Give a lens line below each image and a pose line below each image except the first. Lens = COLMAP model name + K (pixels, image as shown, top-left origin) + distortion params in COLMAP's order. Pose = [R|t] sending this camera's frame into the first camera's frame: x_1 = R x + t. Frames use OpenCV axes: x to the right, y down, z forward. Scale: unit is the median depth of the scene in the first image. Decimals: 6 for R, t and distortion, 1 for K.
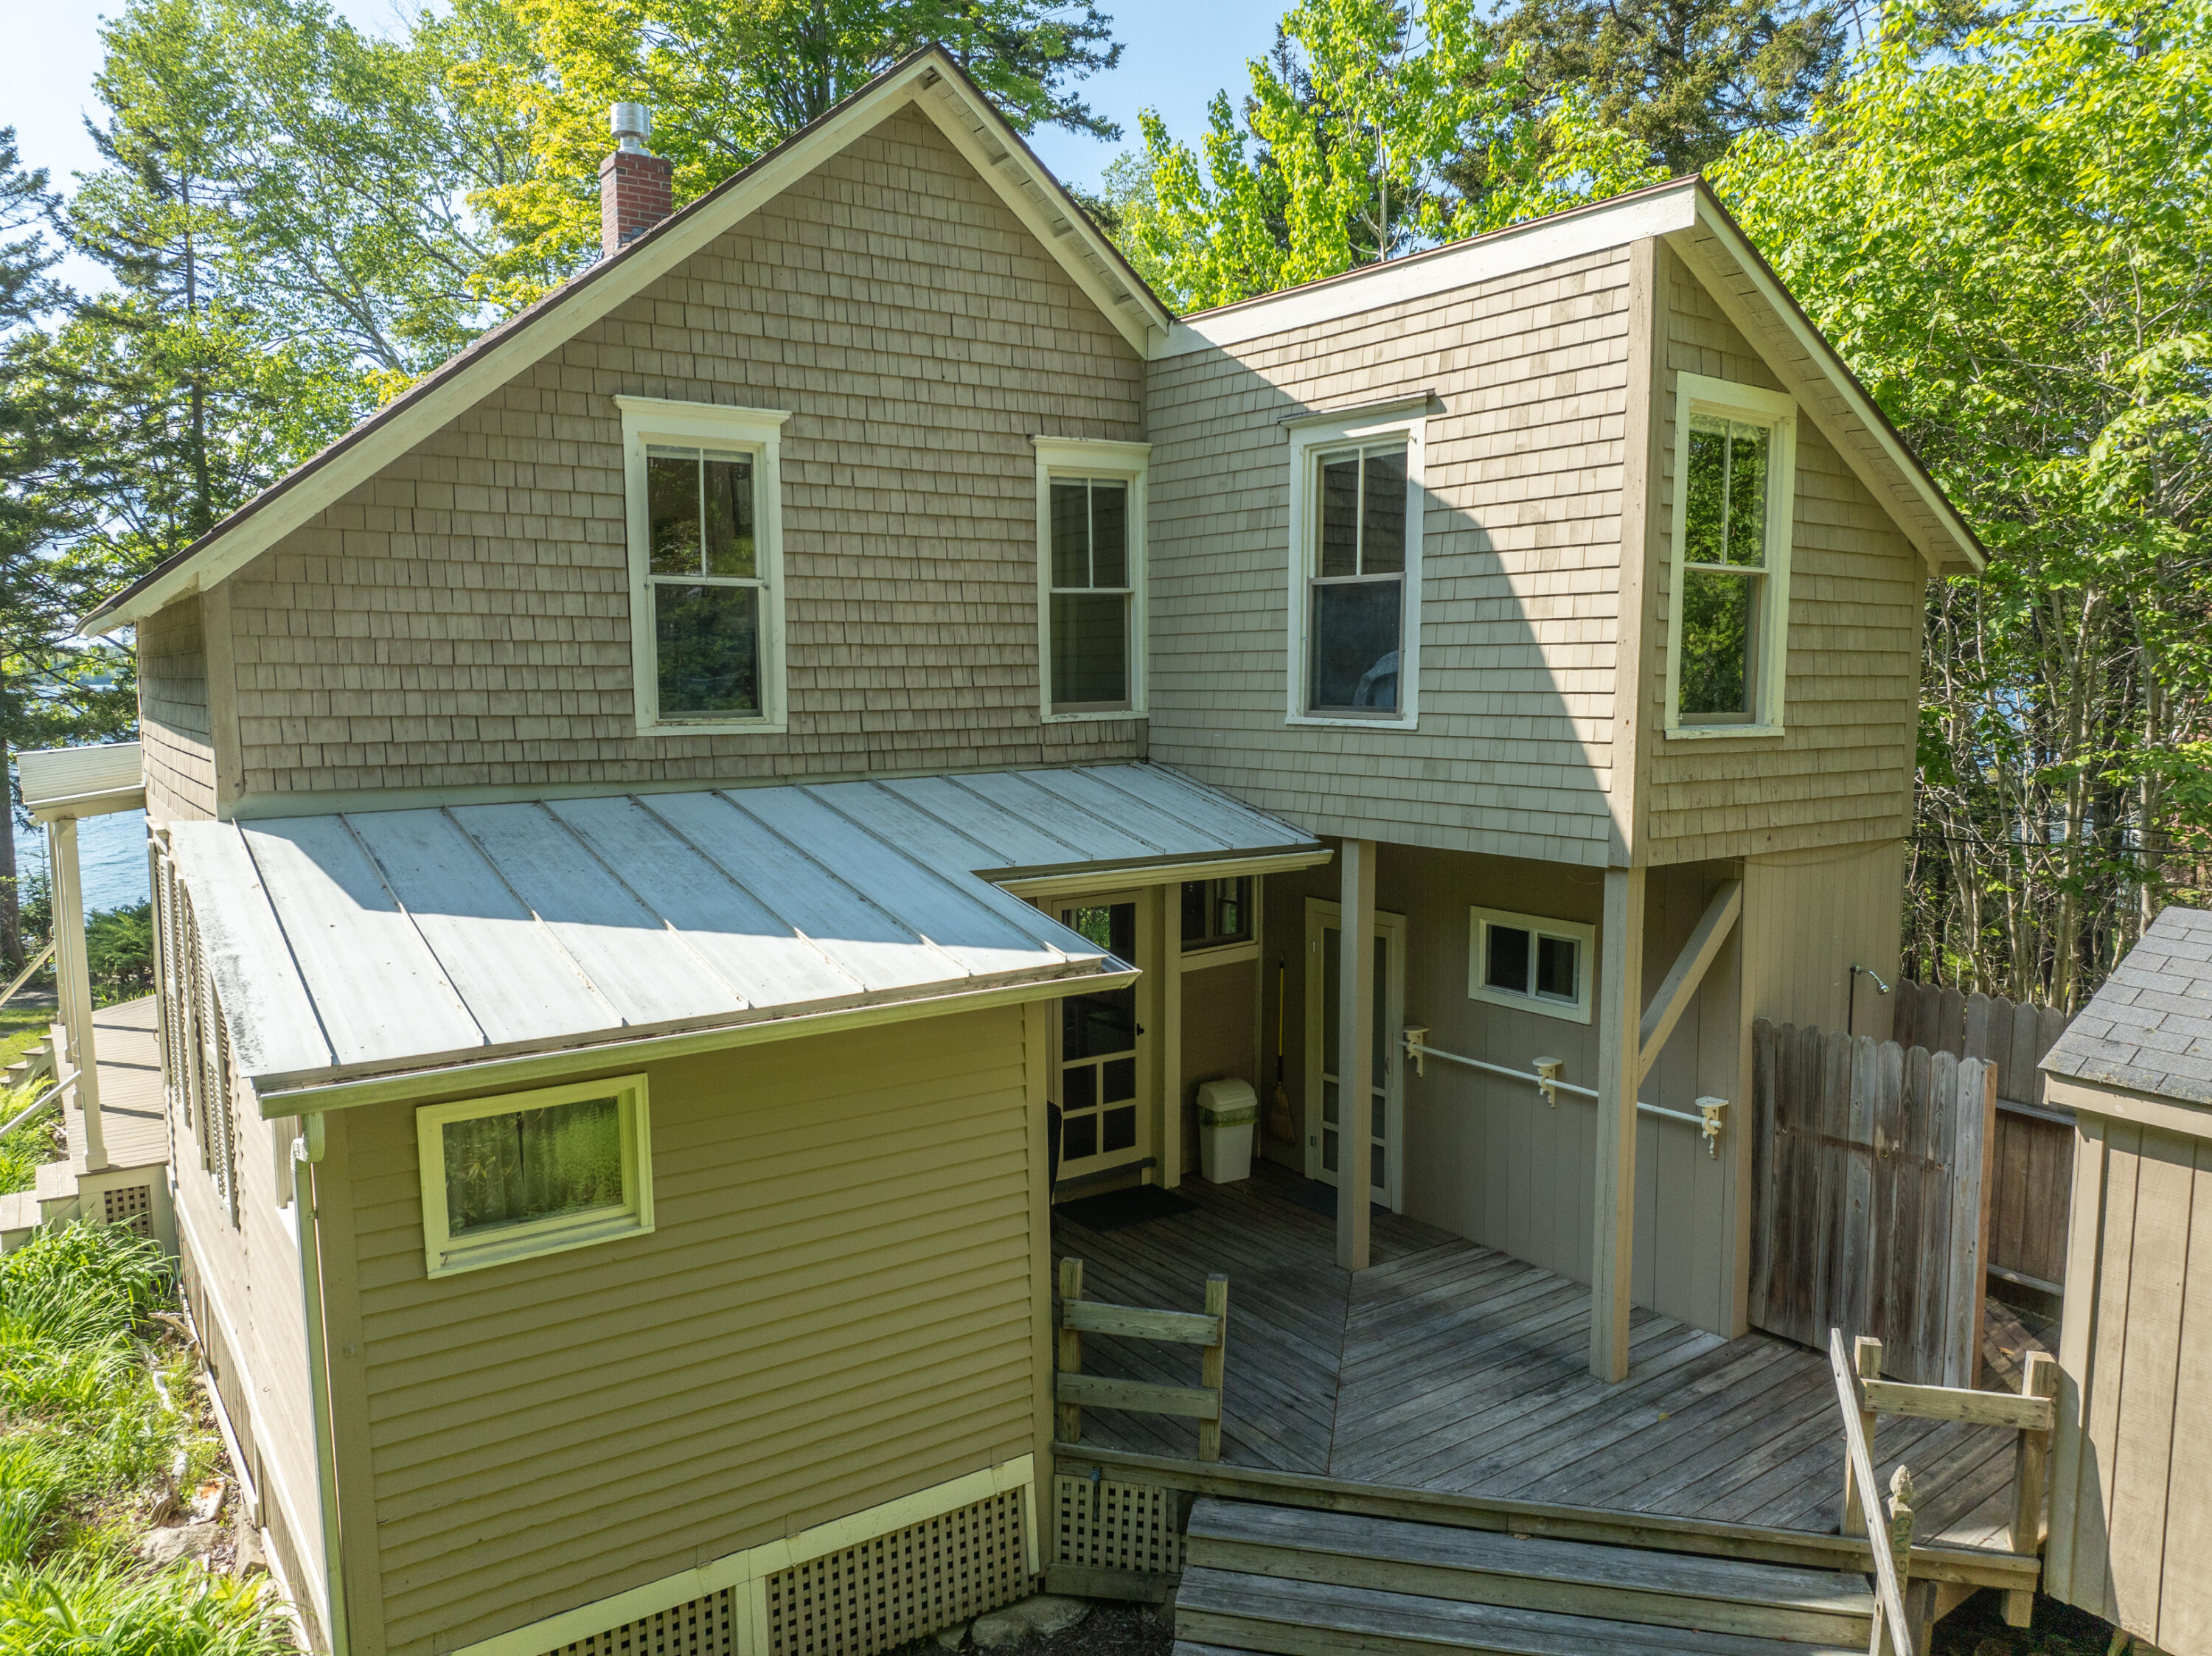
lens RADIAL K [[1563.7, 0, 1105.5], [0, 1563.7, 824.5], [0, 0, 1]] dist [-0.044310, -0.008551]
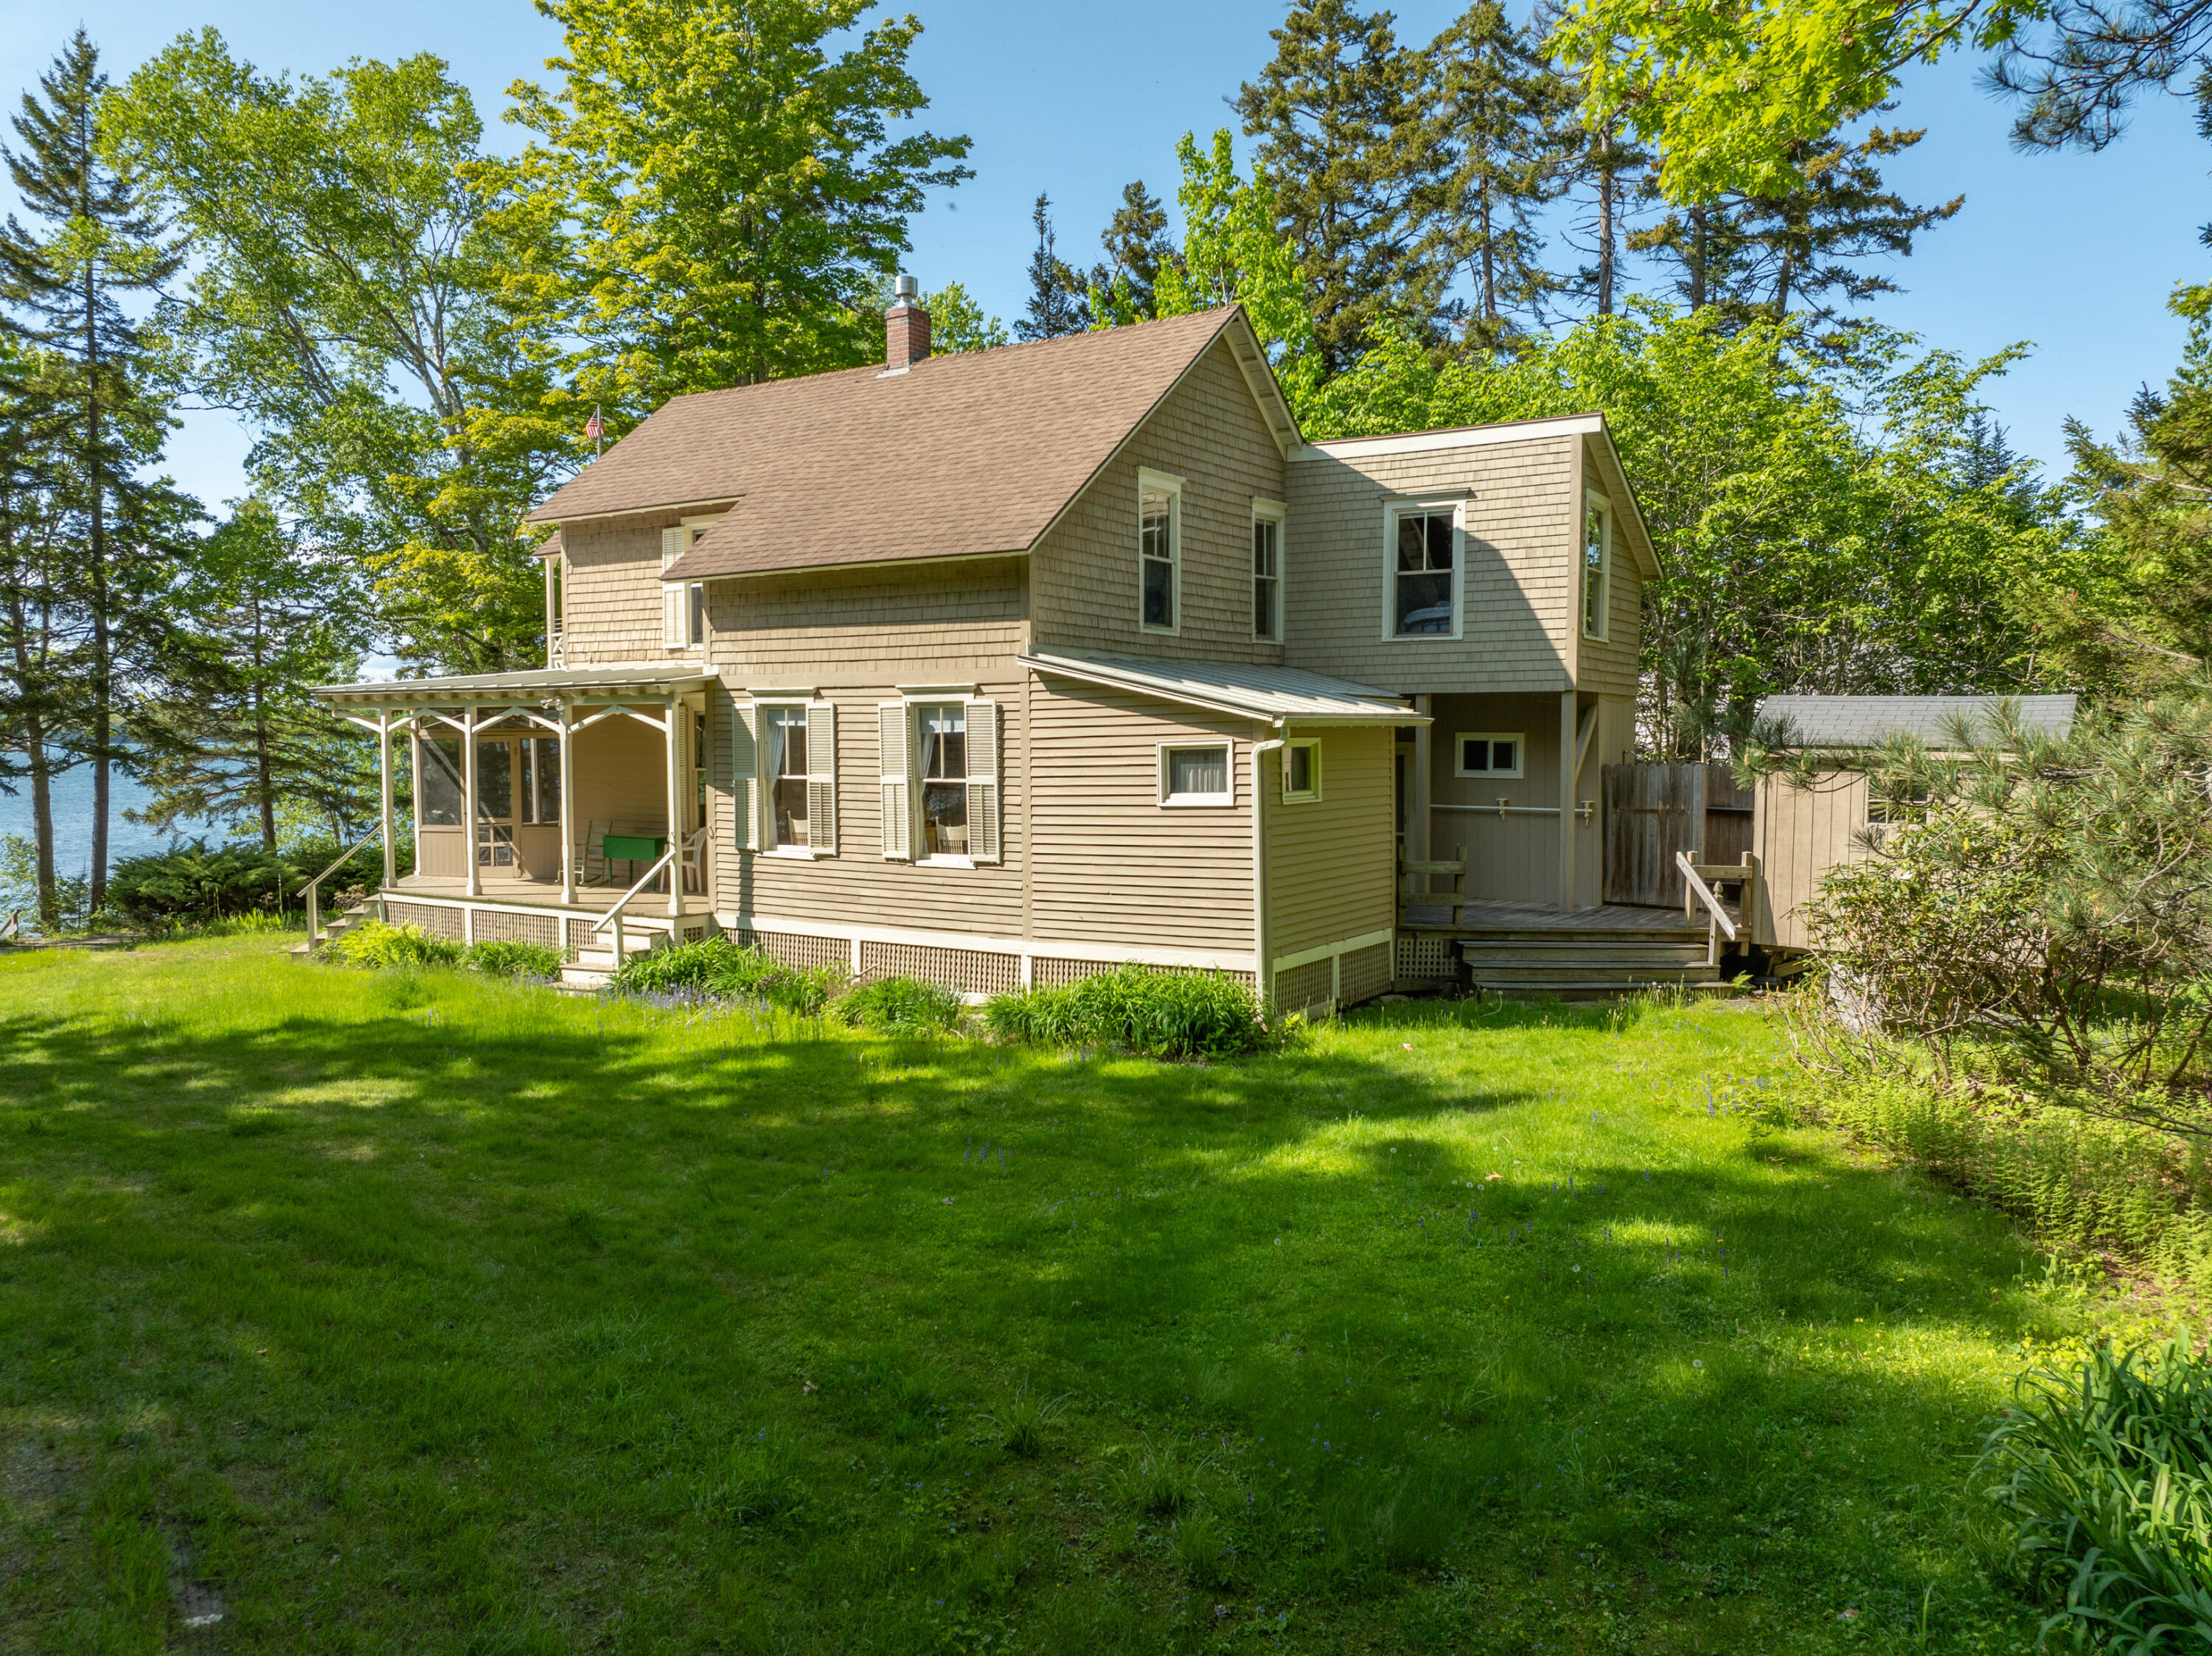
lens RADIAL K [[1563.7, 0, 1109.6], [0, 1563.7, 827.6], [0, 0, 1]] dist [-0.044310, -0.008551]
pose [[0.936841, -0.016432, 0.349370, -1.023011], [0.029940, 0.998997, -0.033300, 0.258340], [-0.348472, 0.041657, 0.936393, -0.866495]]
